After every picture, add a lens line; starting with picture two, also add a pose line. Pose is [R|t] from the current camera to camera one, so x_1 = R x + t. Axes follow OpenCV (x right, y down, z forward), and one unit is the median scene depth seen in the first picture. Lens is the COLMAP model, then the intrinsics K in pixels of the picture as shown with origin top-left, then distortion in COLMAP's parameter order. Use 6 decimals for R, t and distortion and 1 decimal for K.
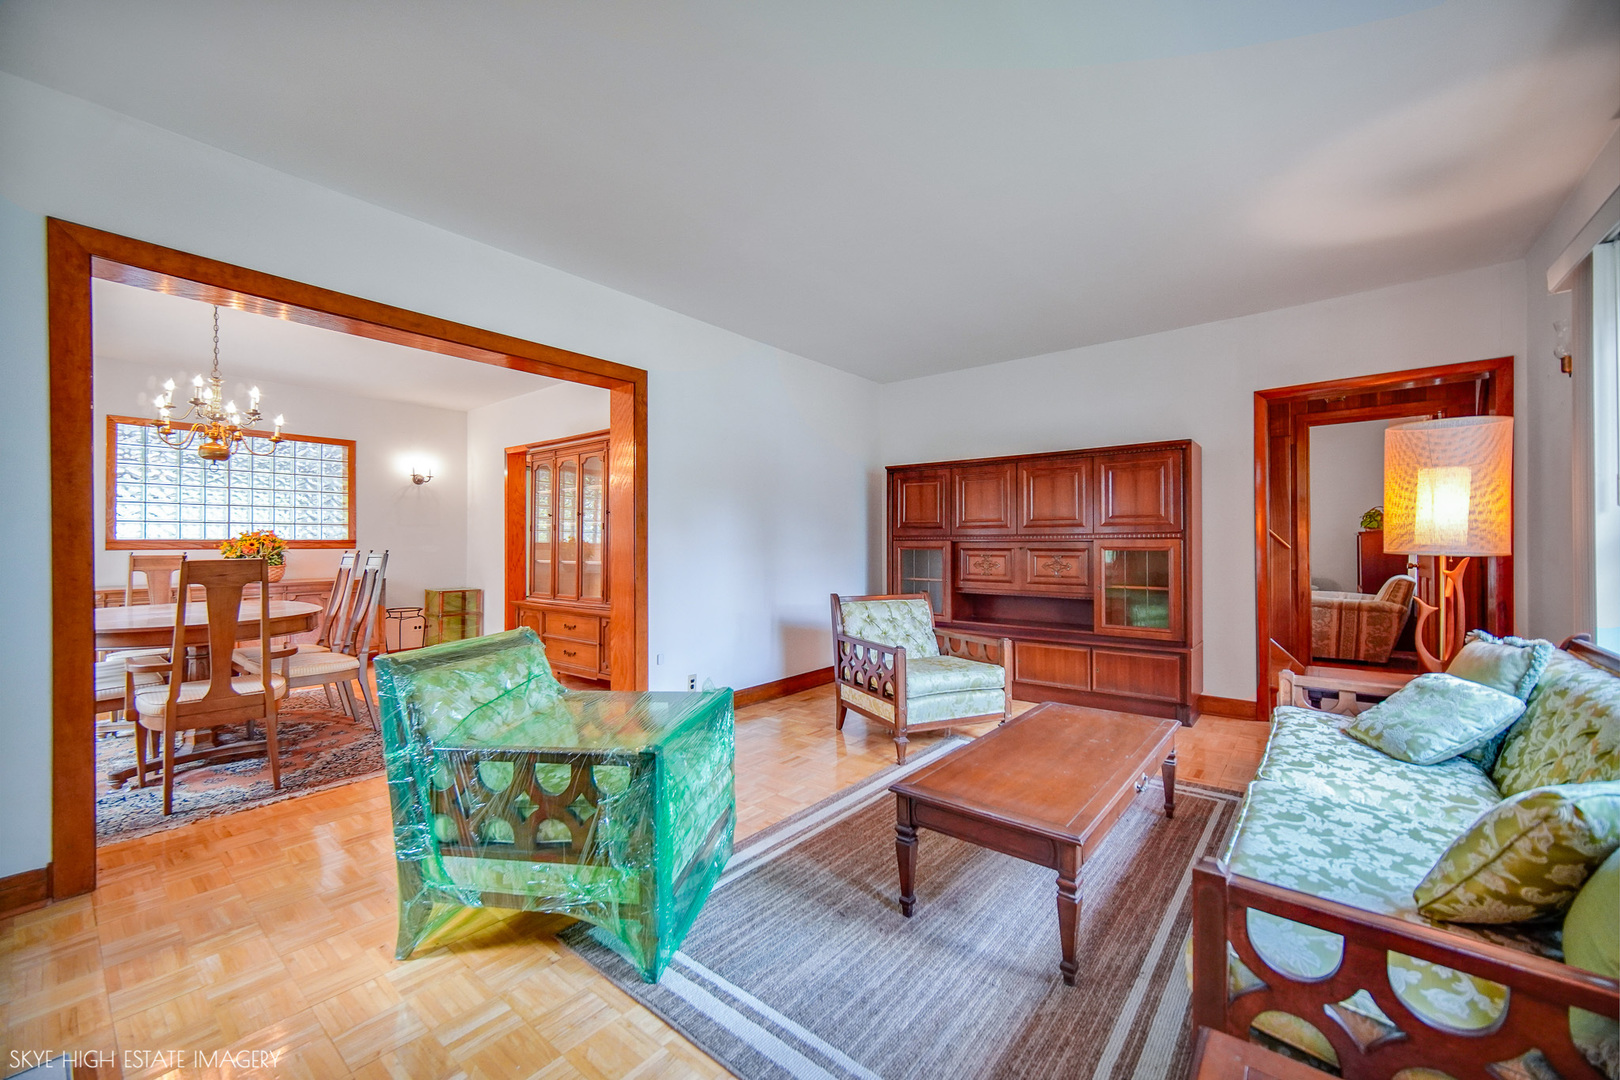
lens RADIAL K [[639.9, 0, 810.0], [0, 639.9, 540.0], [0, 0, 1]] dist [-0.000525, -0.000042]
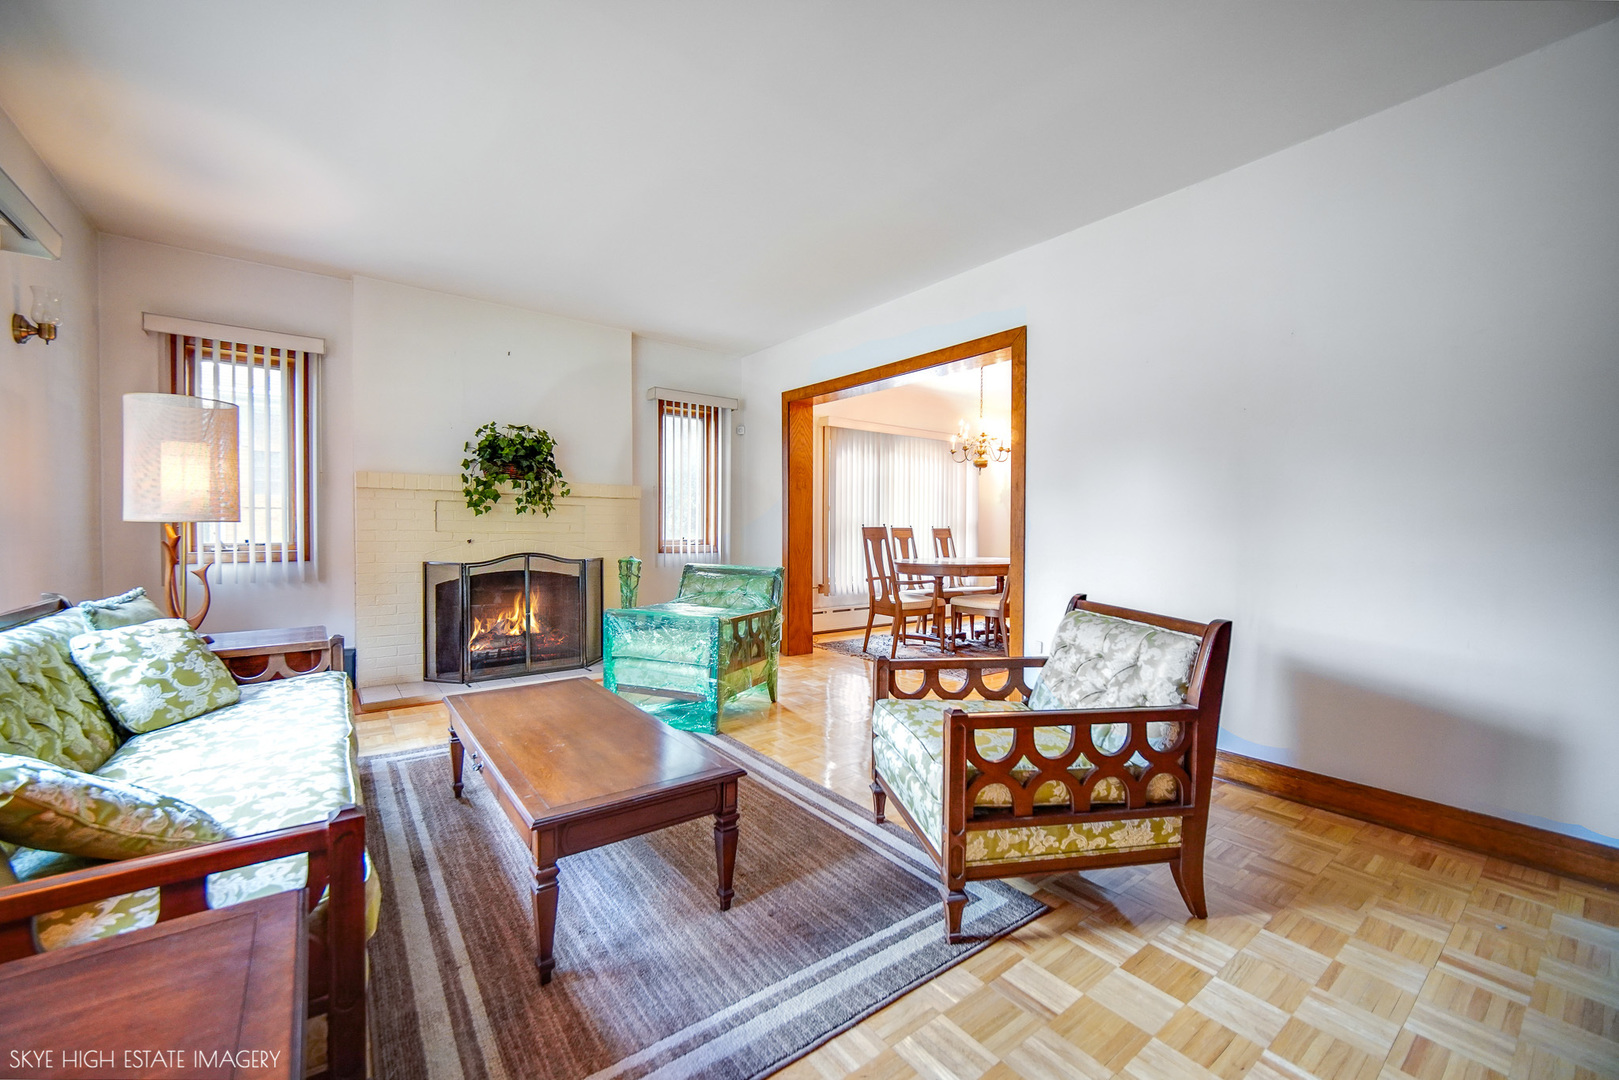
lens RADIAL K [[642.7, 0, 809.5], [0, 642.7, 540.0], [0, 0, 1]] dist [0.000248, 0.000012]
pose [[-0.238100, 0.019455, -0.971046, 0.497182], [0.000817, 0.999803, 0.019831, 0.014908], [0.971240, 0.003928, -0.238069, 0.643750]]
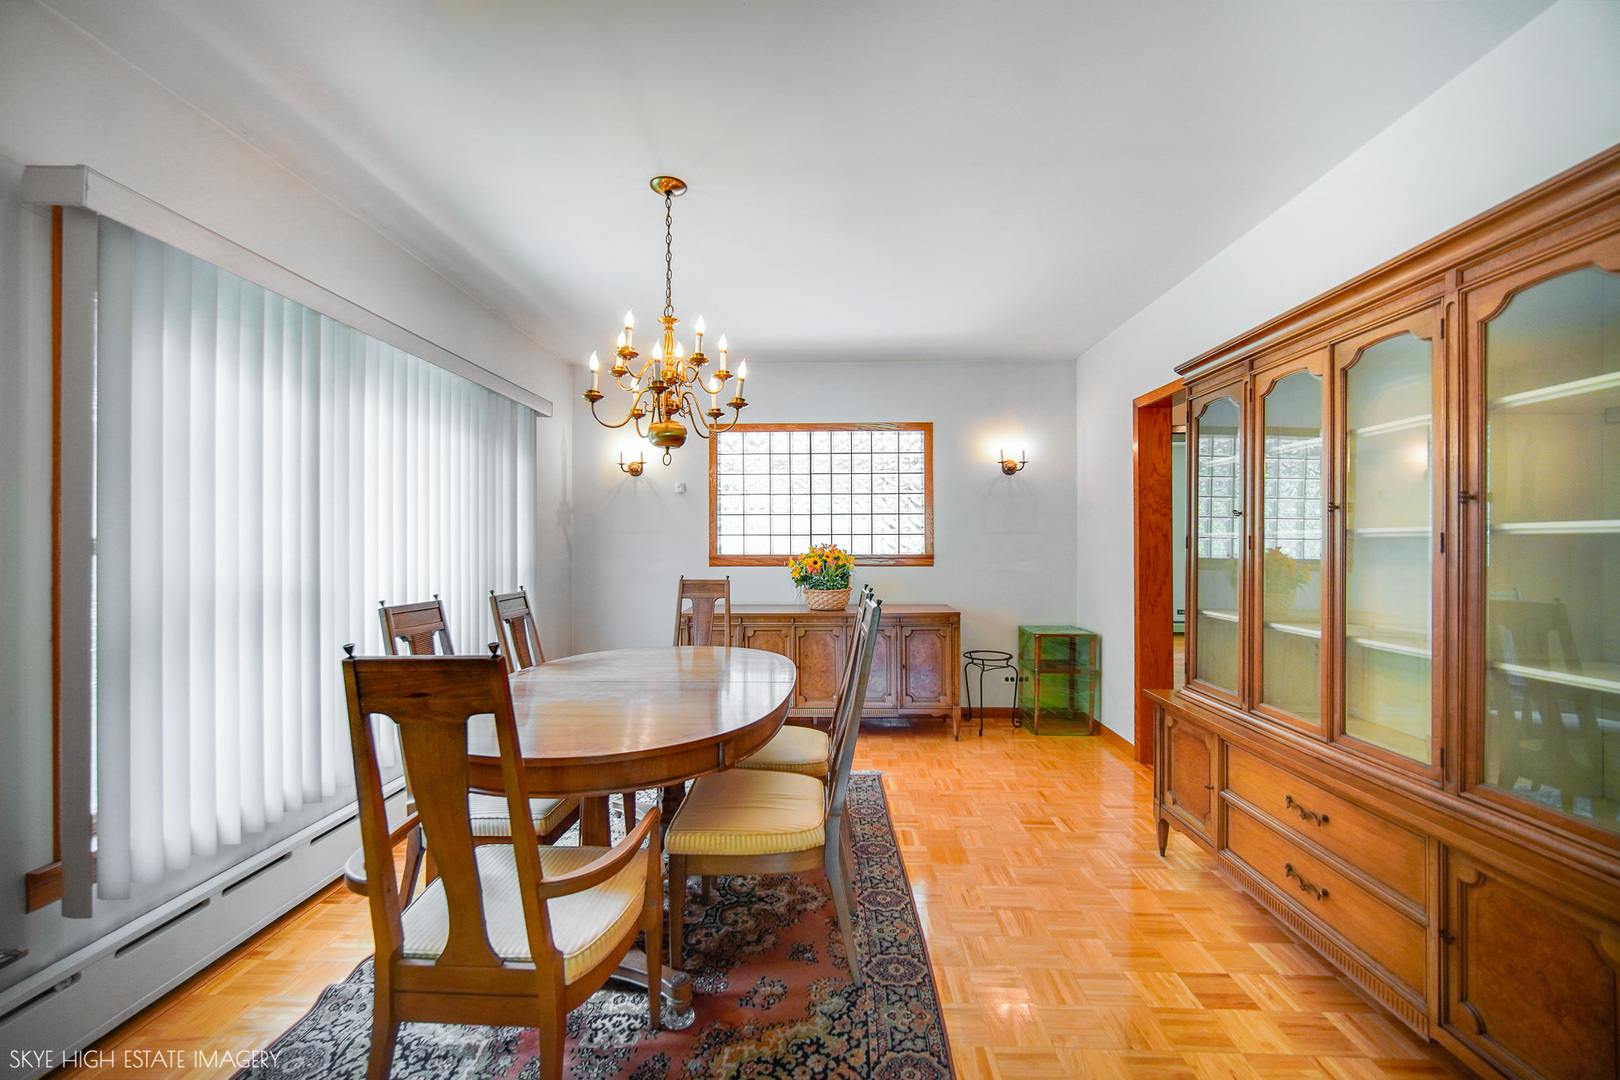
lens RADIAL K [[639.9, 0, 810.0], [0, 639.9, 540.0], [0, 0, 1]] dist [-0.000525, -0.000042]
pose [[0.604322, -0.001576, -0.796739, -0.224052], [0.006107, 0.999978, 0.002655, -0.022264], [0.796717, -0.006470, 0.604318, 0.483311]]
